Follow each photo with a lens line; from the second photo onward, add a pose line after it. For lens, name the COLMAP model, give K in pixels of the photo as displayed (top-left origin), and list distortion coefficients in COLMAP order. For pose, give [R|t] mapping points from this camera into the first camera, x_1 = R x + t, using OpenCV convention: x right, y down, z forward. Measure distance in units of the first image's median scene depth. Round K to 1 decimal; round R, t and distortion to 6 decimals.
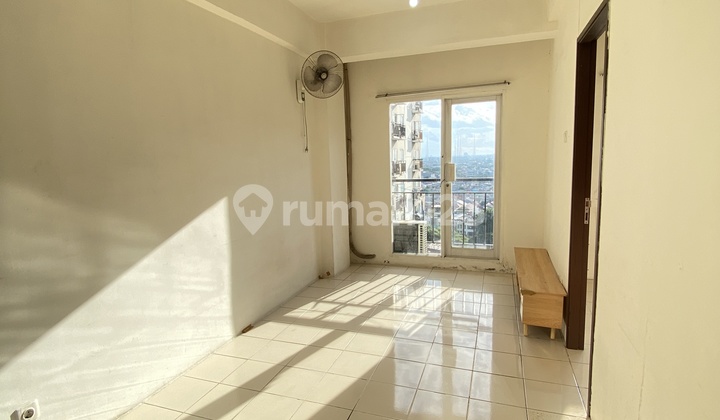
lens RADIAL K [[388.1, 0, 360.0], [0, 388.1, 210.0], [0, 0, 1]] dist [0.022241, -0.000696]
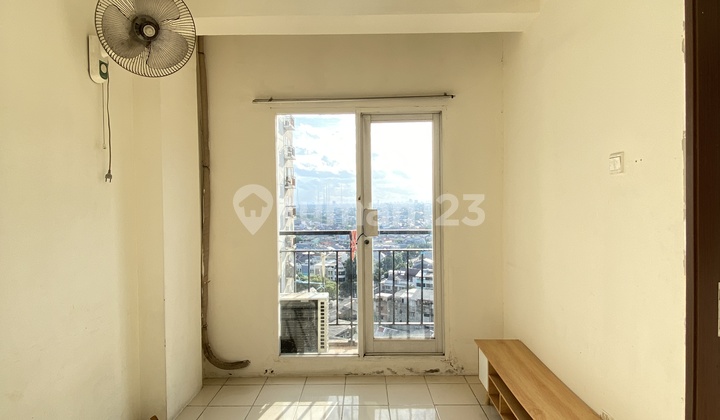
lens RADIAL K [[388.1, 0, 360.0], [0, 388.1, 210.0], [0, 0, 1]] dist [0.022241, -0.000696]
pose [[0.945832, 0.015715, 0.324276, 0.002844], [0.023621, 0.992850, -0.117012, -0.041723], [-0.323796, 0.118333, 0.938698, 0.386328]]
